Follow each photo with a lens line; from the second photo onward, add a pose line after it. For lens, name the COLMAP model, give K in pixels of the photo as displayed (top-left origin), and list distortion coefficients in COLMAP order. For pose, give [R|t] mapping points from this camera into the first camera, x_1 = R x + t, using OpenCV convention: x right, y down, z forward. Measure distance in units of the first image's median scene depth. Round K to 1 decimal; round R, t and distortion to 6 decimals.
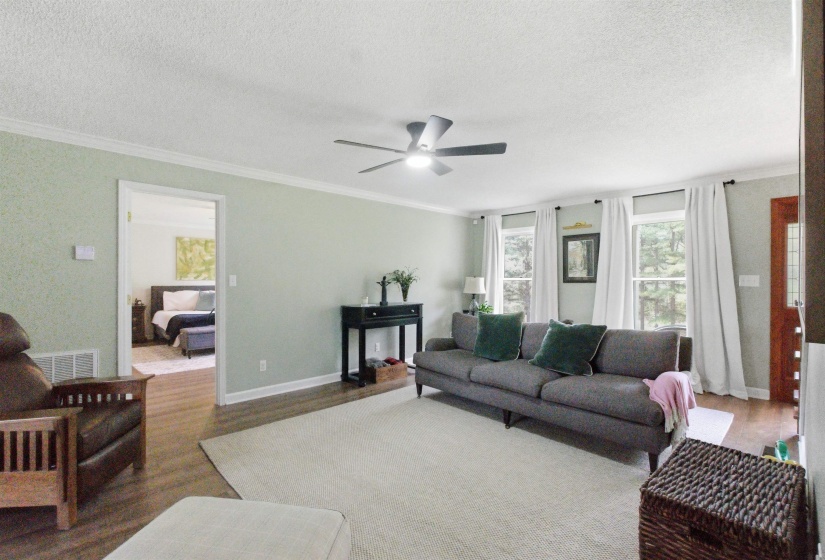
lens RADIAL K [[372.8, 0, 404.9], [0, 372.8, 282.1], [0, 0, 1]] dist [-0.010403, 0.001048]
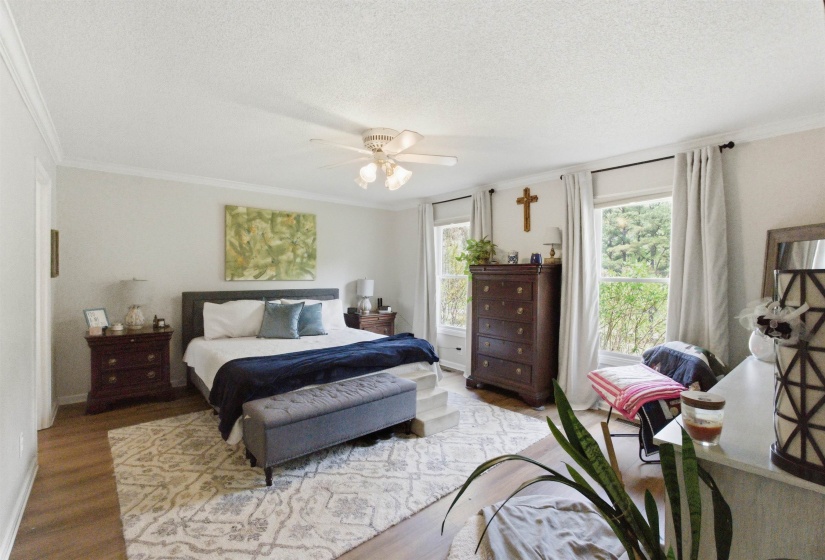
lens RADIAL K [[372.8, 0, 411.0], [0, 372.8, 276.0], [0, 0, 1]] dist [-0.010403, 0.001048]
pose [[0.998079, 0.001328, -0.061936, -0.293487], [-0.001052, 0.999989, 0.004488, -0.015934], [0.061942, -0.004415, 0.998070, 0.445082]]
